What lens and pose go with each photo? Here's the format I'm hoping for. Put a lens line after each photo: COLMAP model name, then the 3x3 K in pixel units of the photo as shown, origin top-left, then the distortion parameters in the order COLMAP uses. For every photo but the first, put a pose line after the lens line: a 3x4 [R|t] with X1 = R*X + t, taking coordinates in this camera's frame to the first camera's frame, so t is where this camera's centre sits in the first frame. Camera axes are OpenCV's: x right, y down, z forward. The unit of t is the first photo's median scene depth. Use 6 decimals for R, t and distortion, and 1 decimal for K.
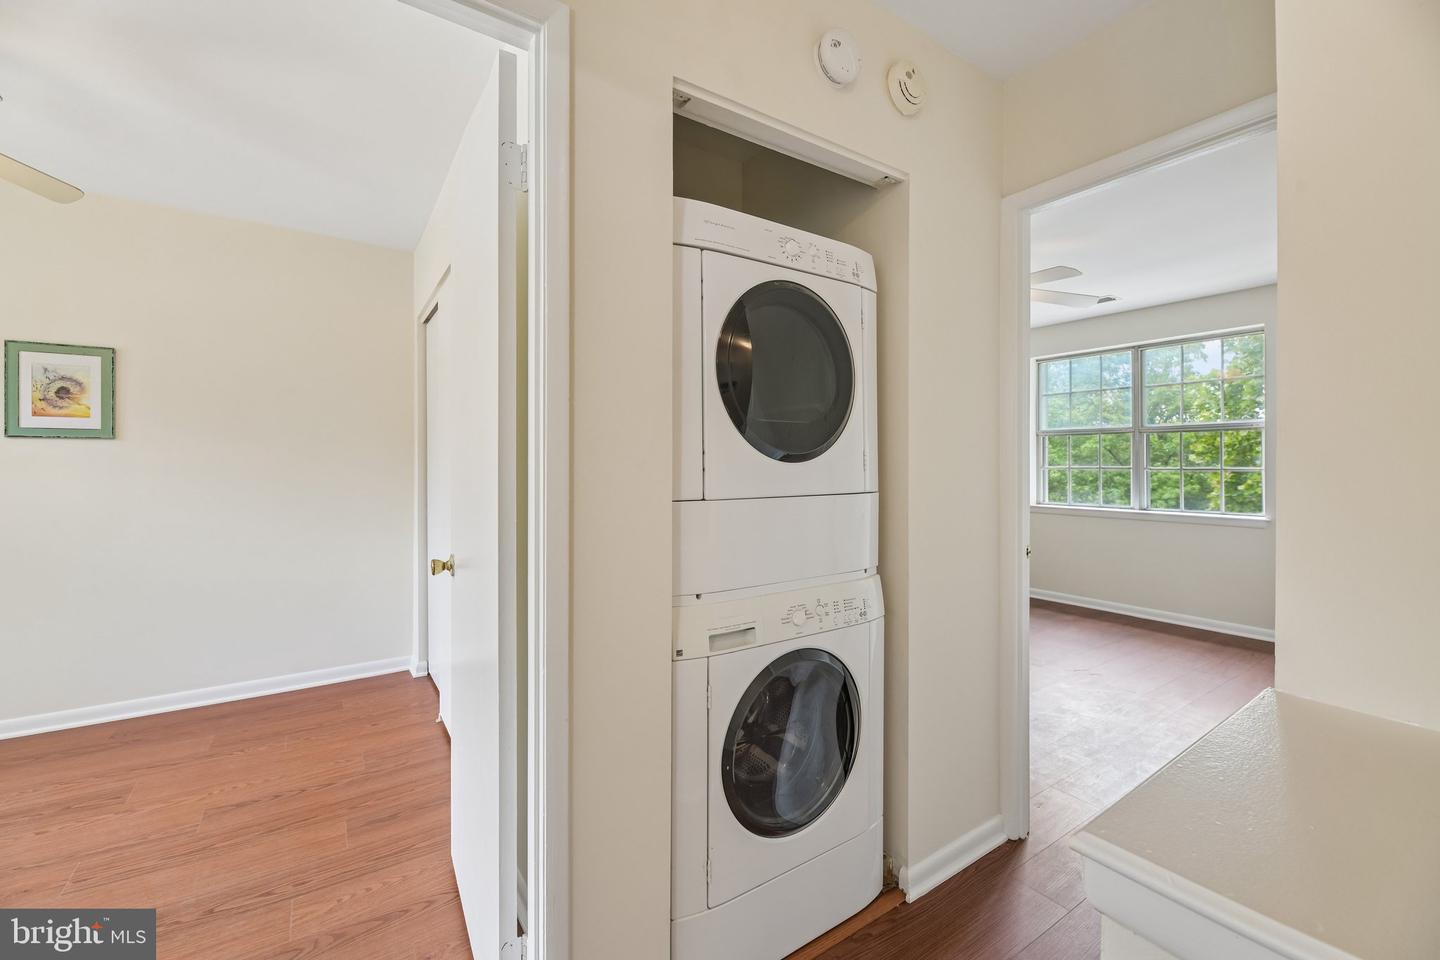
lens RADIAL K [[598.9, 0, 721.6], [0, 598.9, 461.1], [0, 0, 1]] dist [-0.001891, -0.000927]
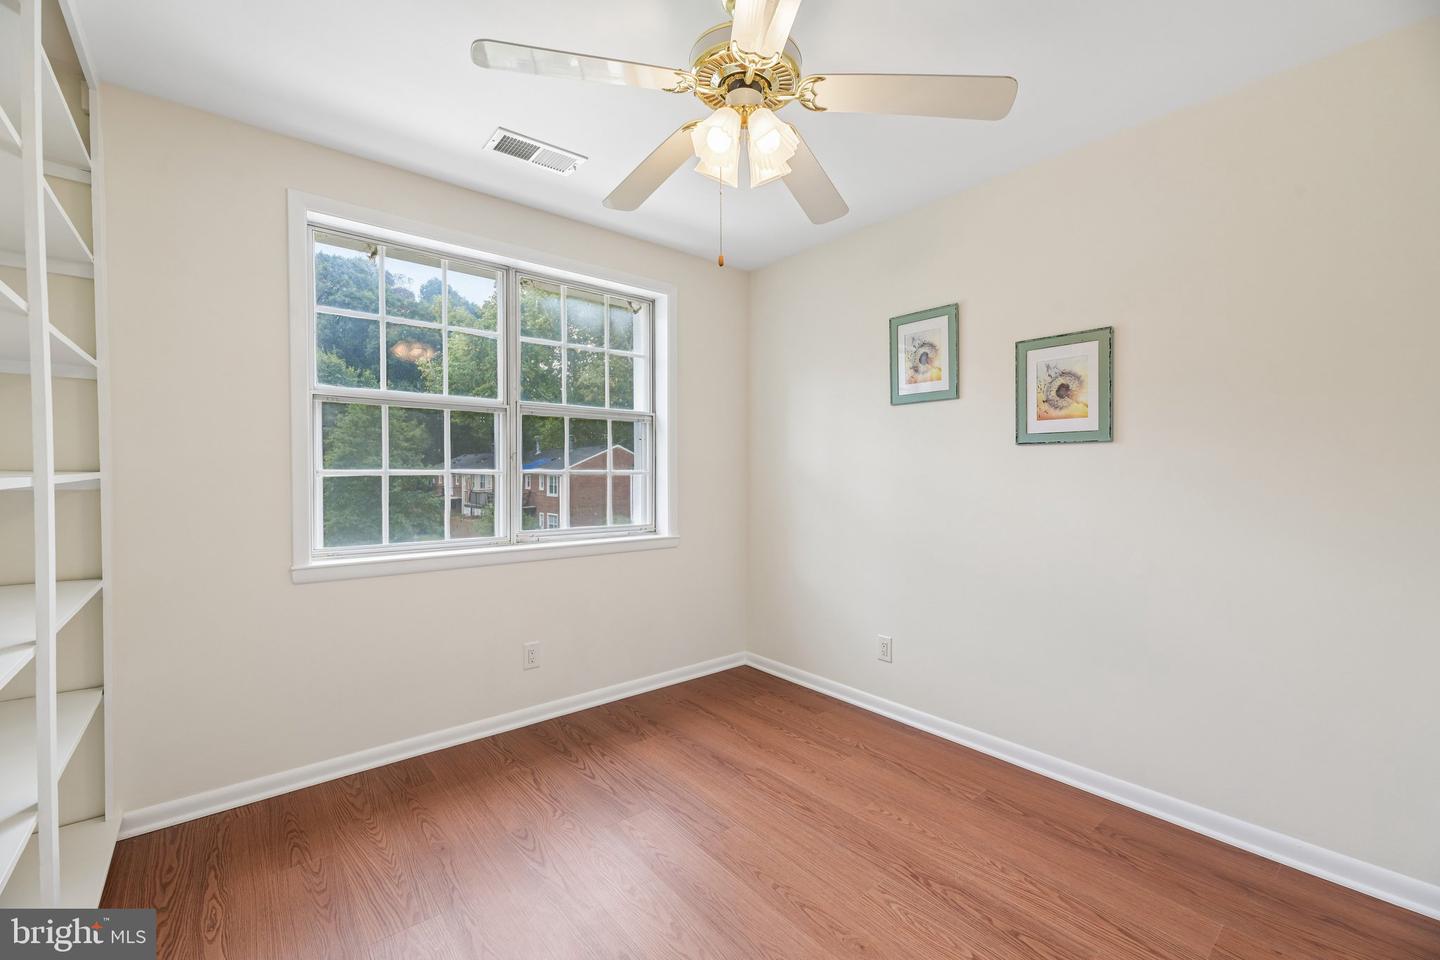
lens RADIAL K [[597.4, 0, 724.3], [0, 597.4, 472.3], [0, 0, 1]] dist [-0.000312, -0.000848]
pose [[0.100516, 0.000088, -0.994935, -0.297393], [0.001449, 0.999999, 0.000235, 0.002249], [0.994934, -0.001465, 0.100515, 0.429779]]
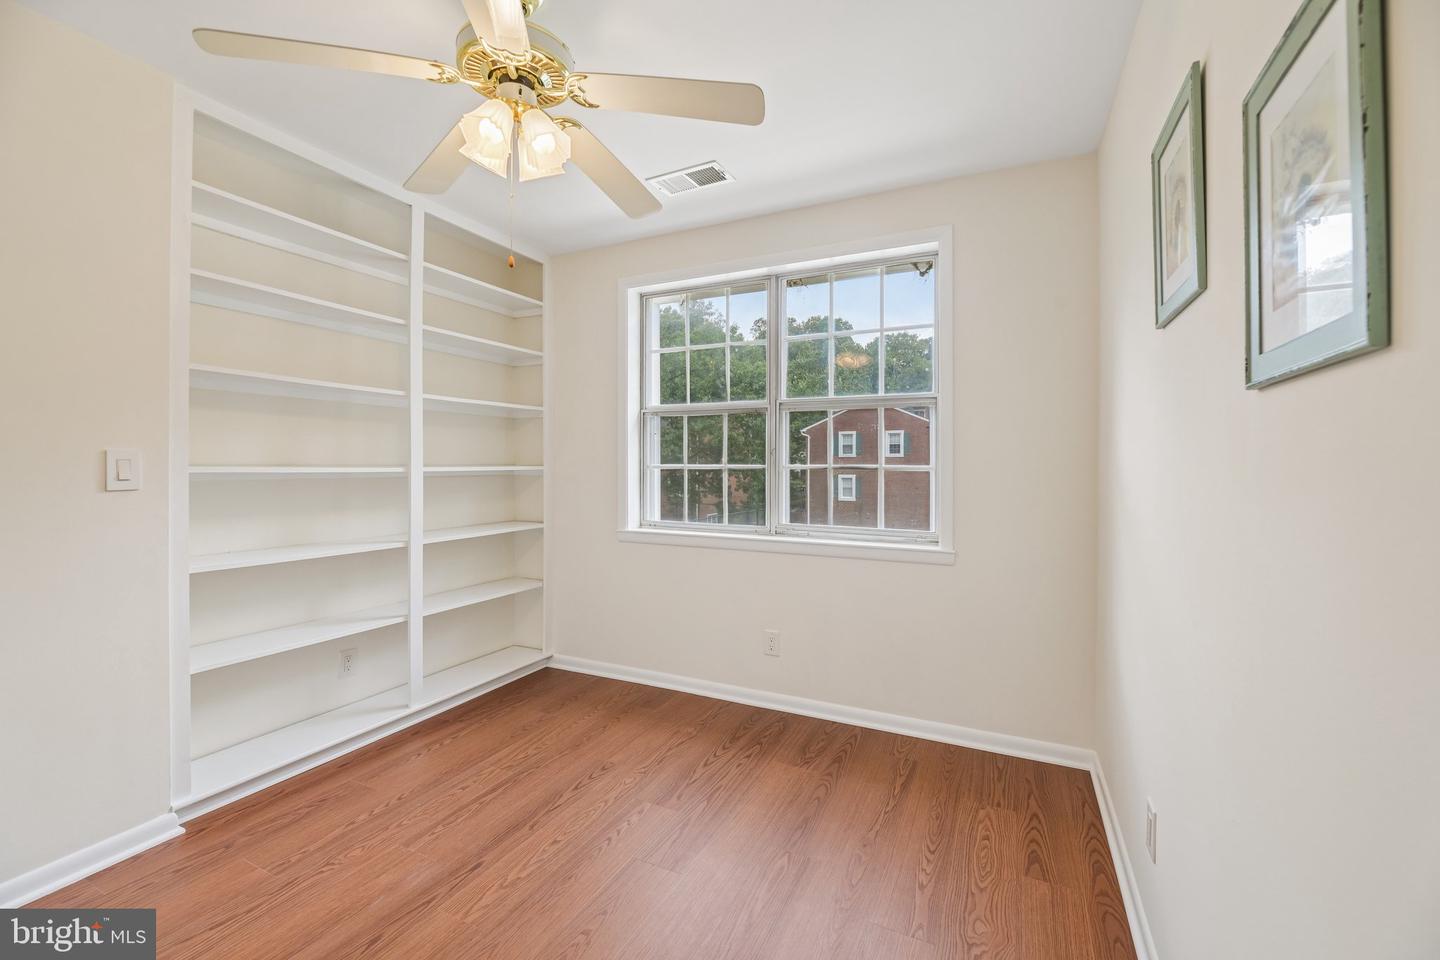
lens RADIAL K [[599.4, 0, 727.1], [0, 599.4, 461.5], [0, 0, 1]] dist [0.000865, -0.000064]
pose [[-0.867825, -0.008869, -0.496792, -0.757493], [-0.004317, 0.999938, -0.010311, 0.004026], [0.496852, -0.006804, -0.867809, 1.109332]]
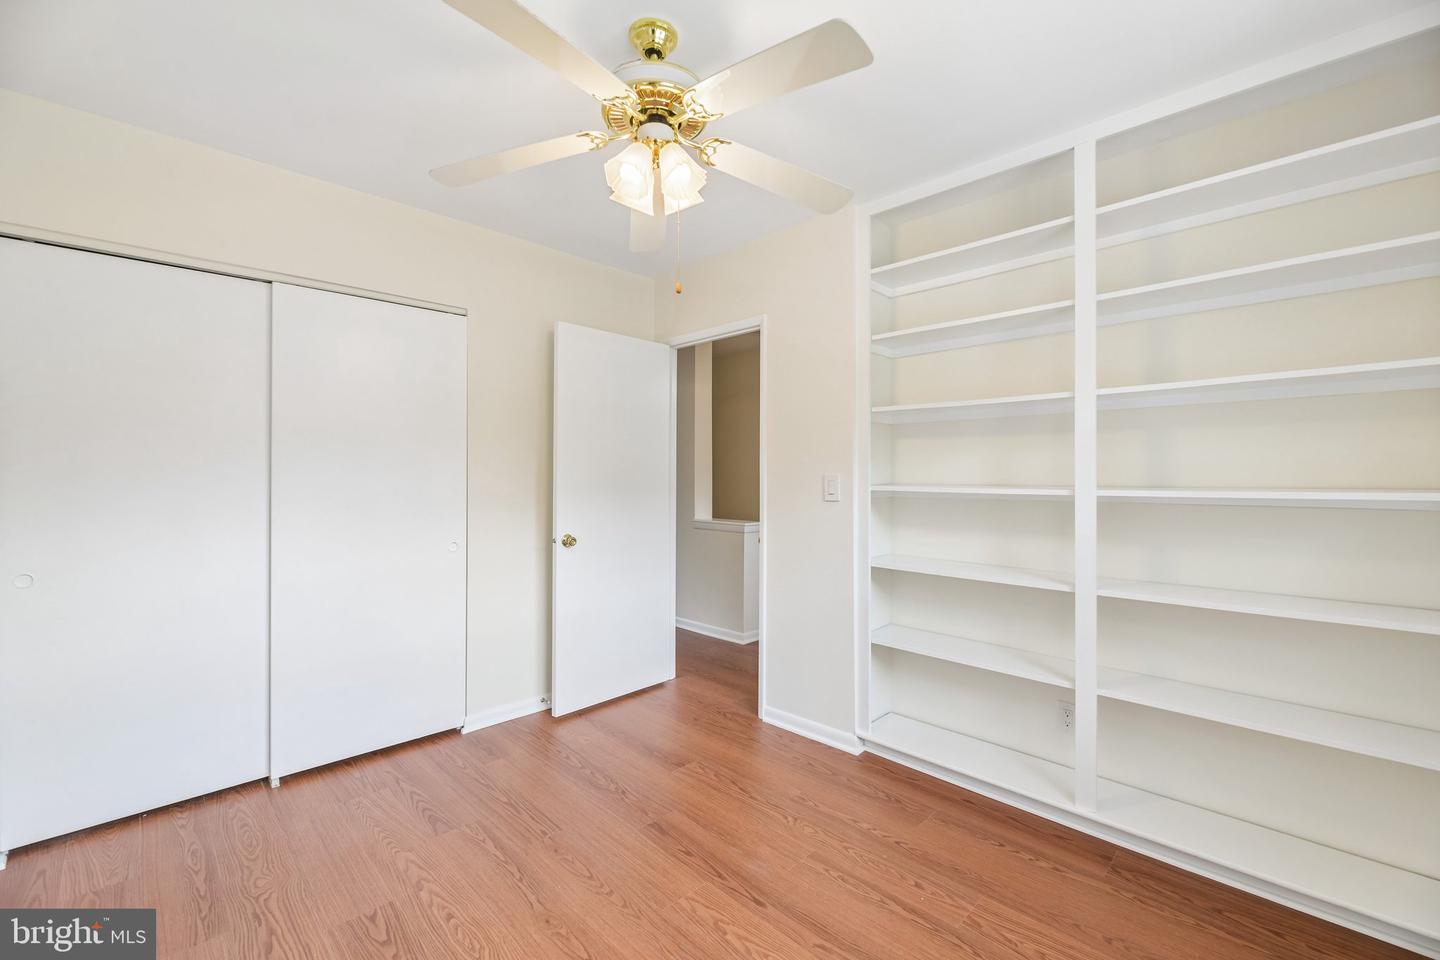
lens RADIAL K [[597.4, 0, 724.3], [0, 597.4, 472.3], [0, 0, 1]] dist [-0.000312, -0.000848]
pose [[-0.181955, 0.003112, 0.983302, -1.471810], [-0.004570, 0.999982, -0.004011, -0.010970], [-0.983296, -0.005224, -0.181937, 0.548649]]
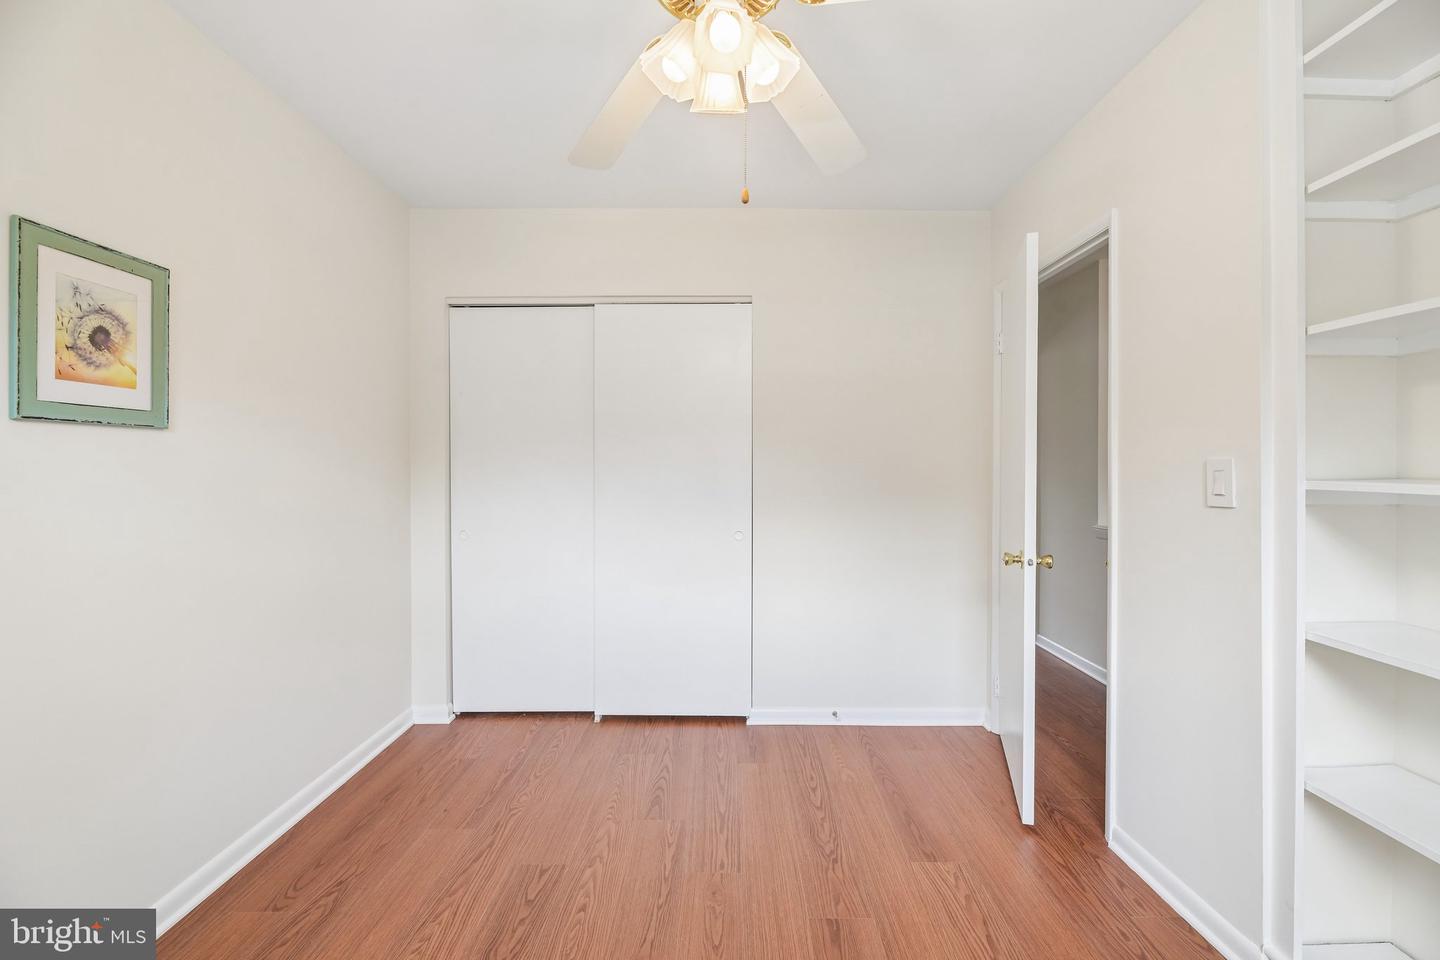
lens RADIAL K [[602.1, 0, 727.7], [0, 602.1, 463.3], [0, 0, 1]] dist [-0.001950, -0.000541]
pose [[0.562522, 0.001032, 0.826782, -1.236742], [-0.003498, 0.999993, 0.001132, -0.007249], [-0.826775, -0.003529, 0.562521, 0.249457]]
